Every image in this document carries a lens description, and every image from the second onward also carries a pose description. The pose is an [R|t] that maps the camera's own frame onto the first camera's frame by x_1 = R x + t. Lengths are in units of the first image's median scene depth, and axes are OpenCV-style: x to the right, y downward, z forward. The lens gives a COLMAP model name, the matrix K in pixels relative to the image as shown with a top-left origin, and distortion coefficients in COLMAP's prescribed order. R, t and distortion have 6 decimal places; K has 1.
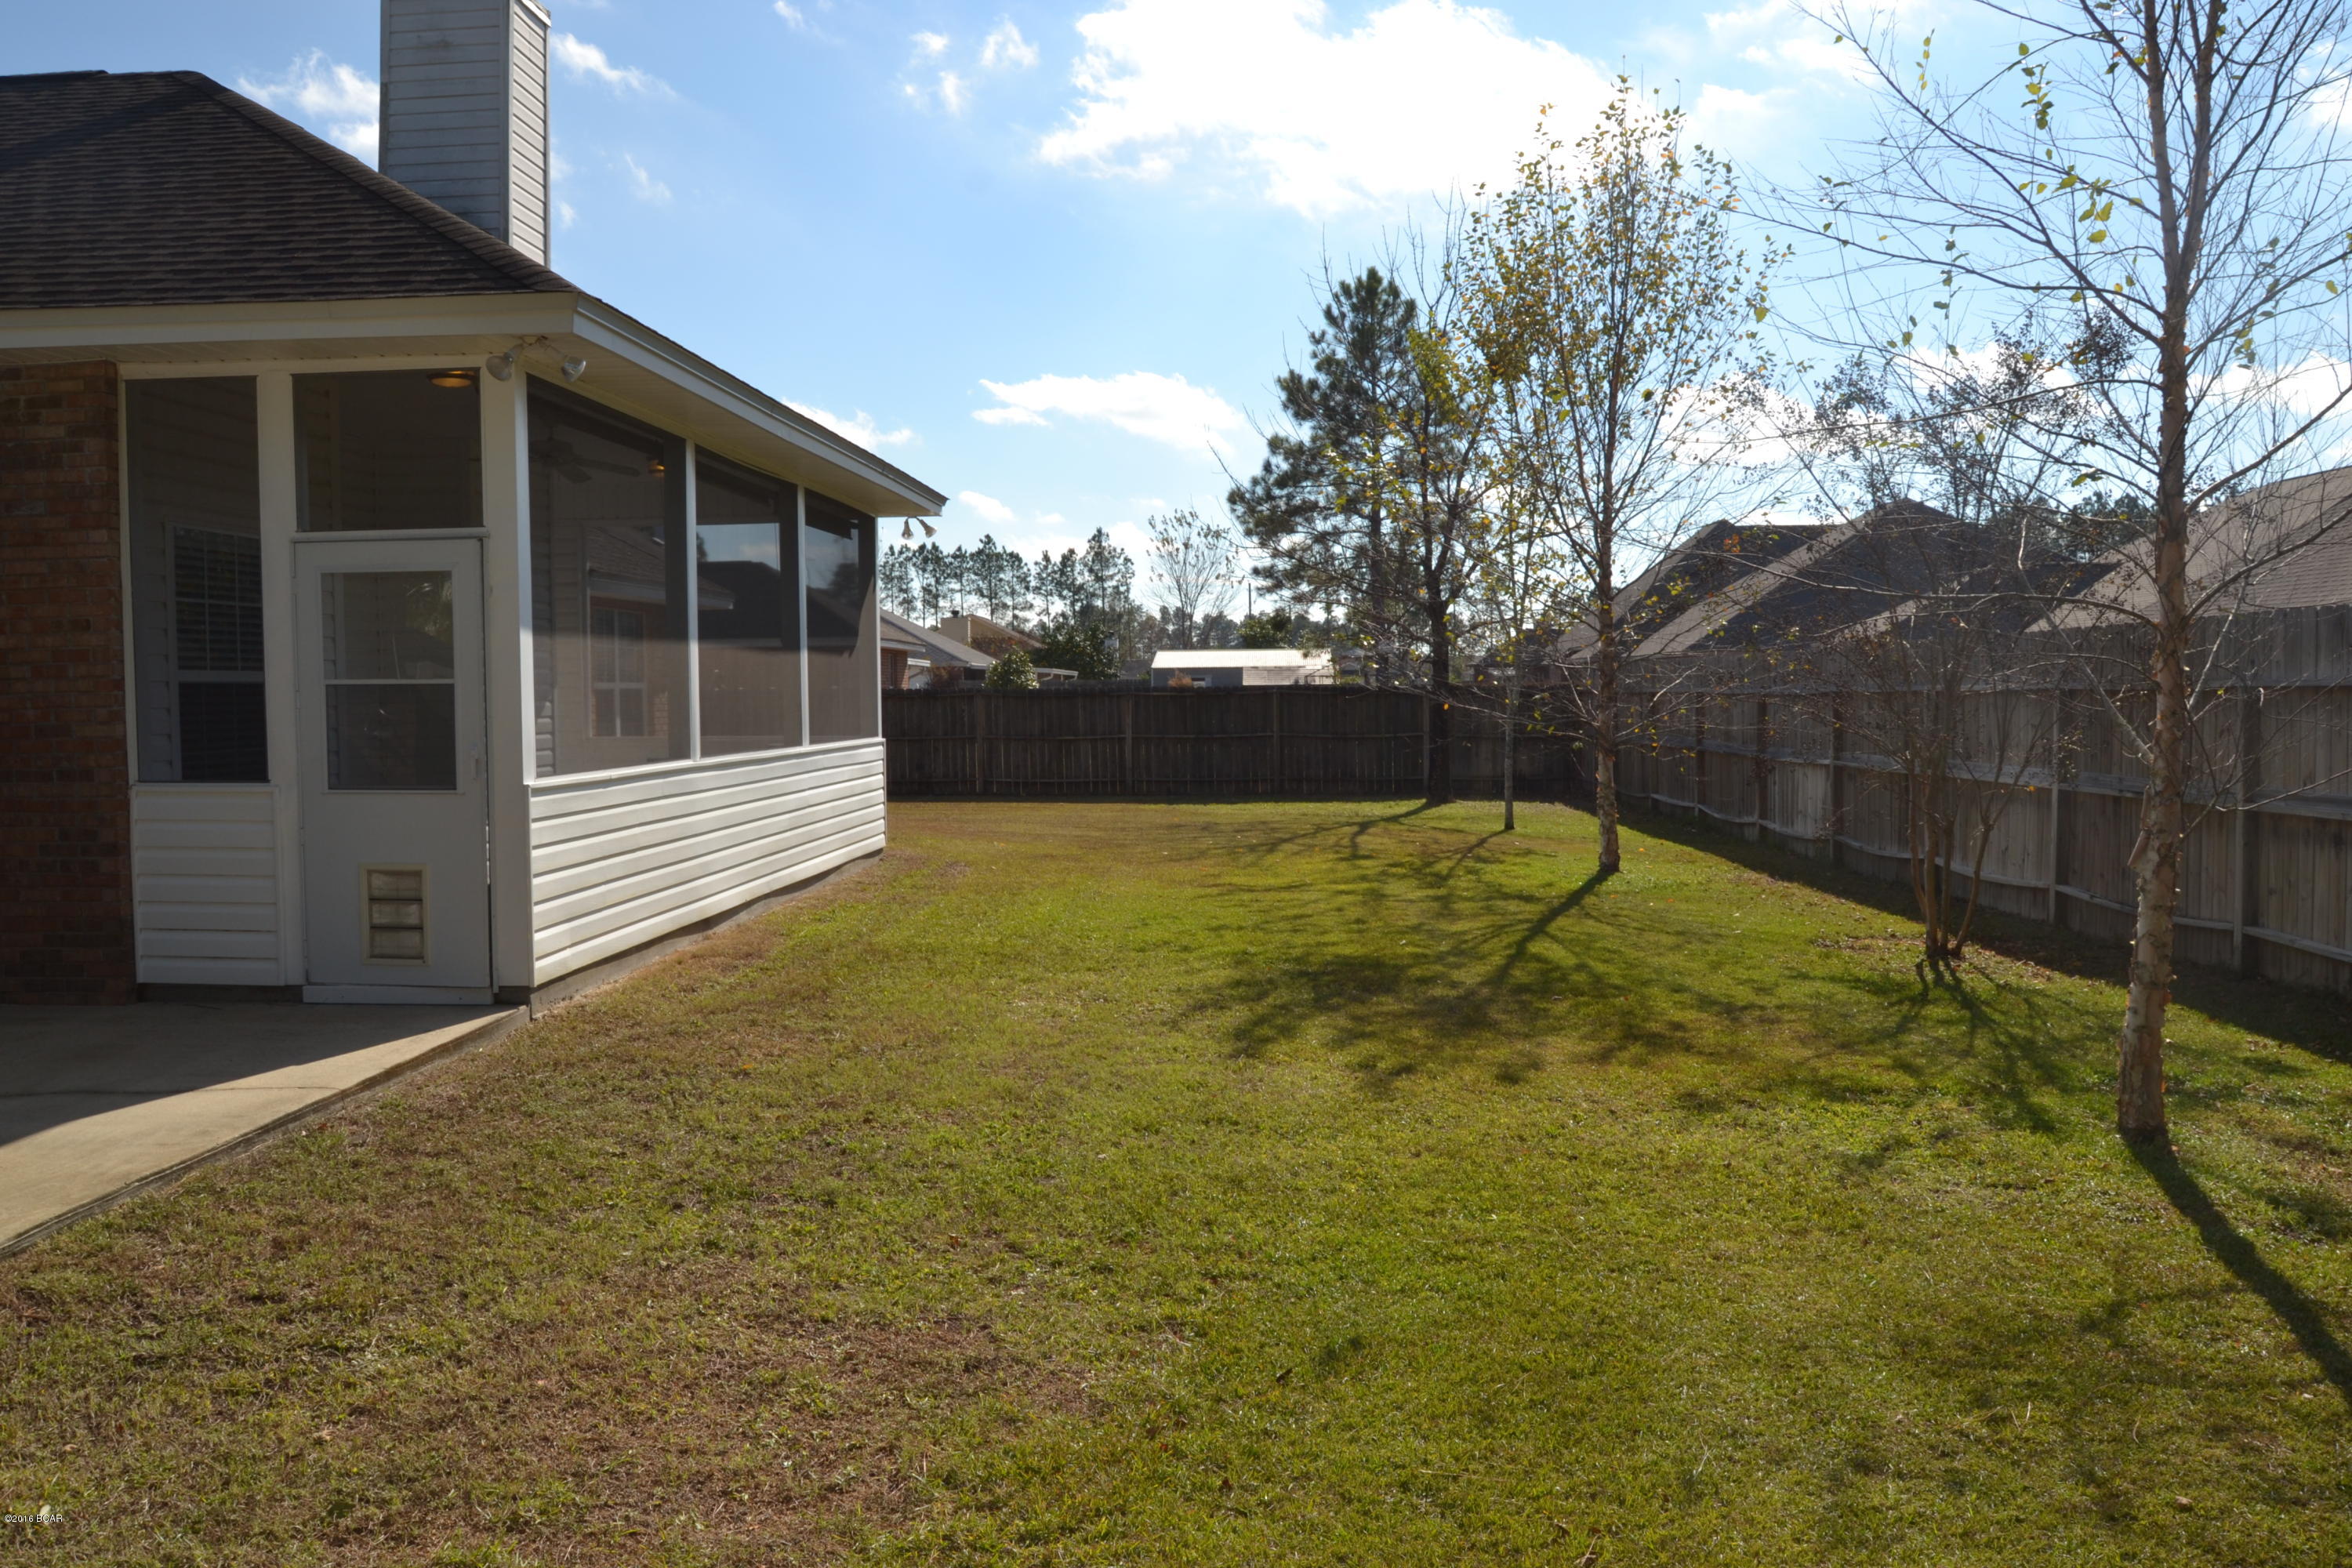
lens RADIAL K [[1872.8, 0, 1196.1], [0, 1872.8, 785.5], [0, 0, 1]] dist [-0.092508, 0.037672]
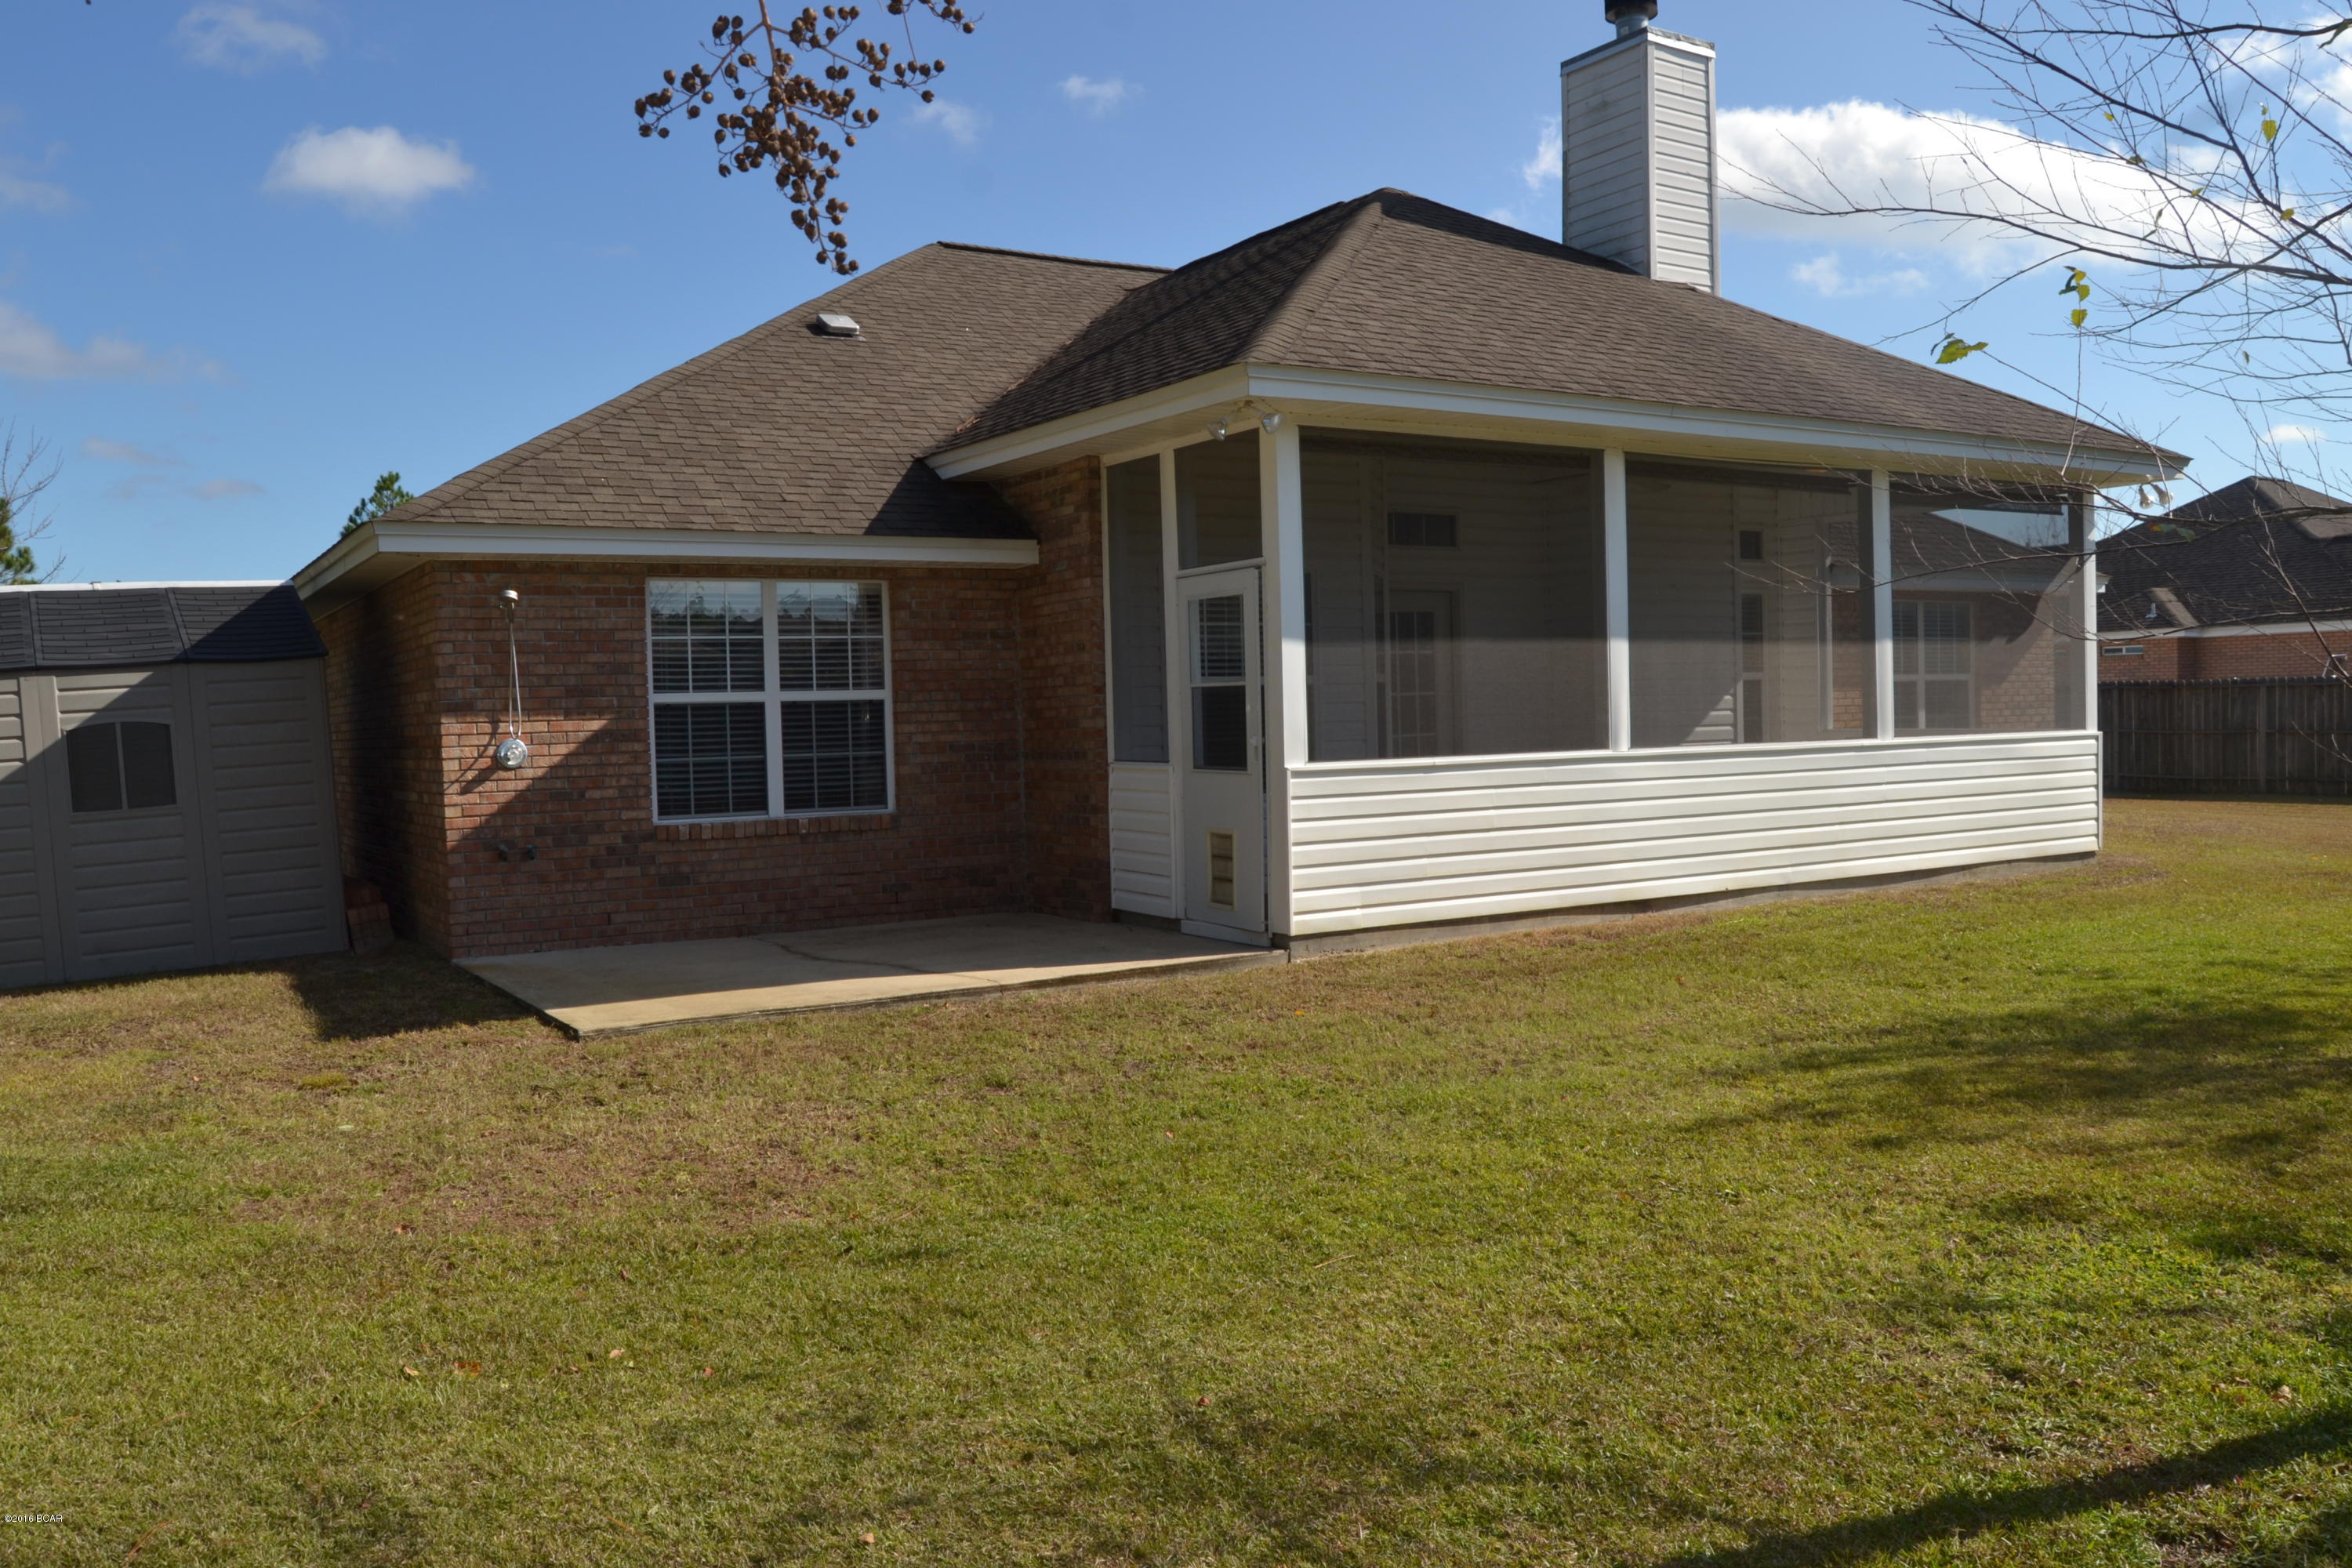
lens RADIAL K [[1872.8, 0, 1194.0], [0, 1872.8, 782.4], [0, 0, 1]] dist [-0.092508, 0.037672]
pose [[0.573876, 0.024105, -0.818588, 0.601706], [-0.021232, 0.999669, 0.014552, -0.007566], [0.818667, 0.009029, 0.574197, 0.247346]]
